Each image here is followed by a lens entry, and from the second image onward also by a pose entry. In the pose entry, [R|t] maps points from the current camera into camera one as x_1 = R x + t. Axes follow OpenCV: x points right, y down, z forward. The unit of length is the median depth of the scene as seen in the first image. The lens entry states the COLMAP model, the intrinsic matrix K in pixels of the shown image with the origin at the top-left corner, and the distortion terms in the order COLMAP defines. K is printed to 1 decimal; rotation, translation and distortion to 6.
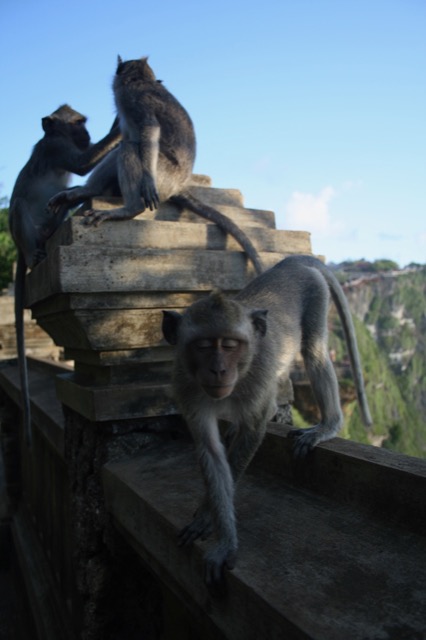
lens RADIAL K [[550.9, 0, 214.5], [0, 550.9, 318.6], [0, 0, 1]] dist [-0.140931, 0.110634]
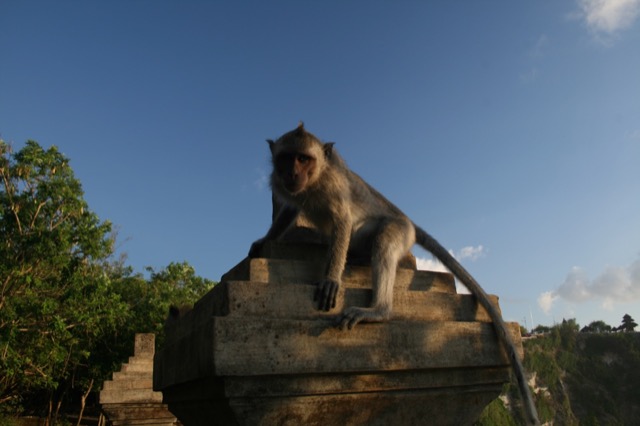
lens RADIAL K [[550.9, 0, 317.2], [0, 550.9, 210.2], [0, 0, 1]] dist [-0.140931, 0.110634]
pose [[0.999579, -0.018410, -0.022425, -0.102725], [0.010387, 0.948736, -0.315898, -0.024293], [0.027091, 0.315532, 0.948528, 0.169994]]
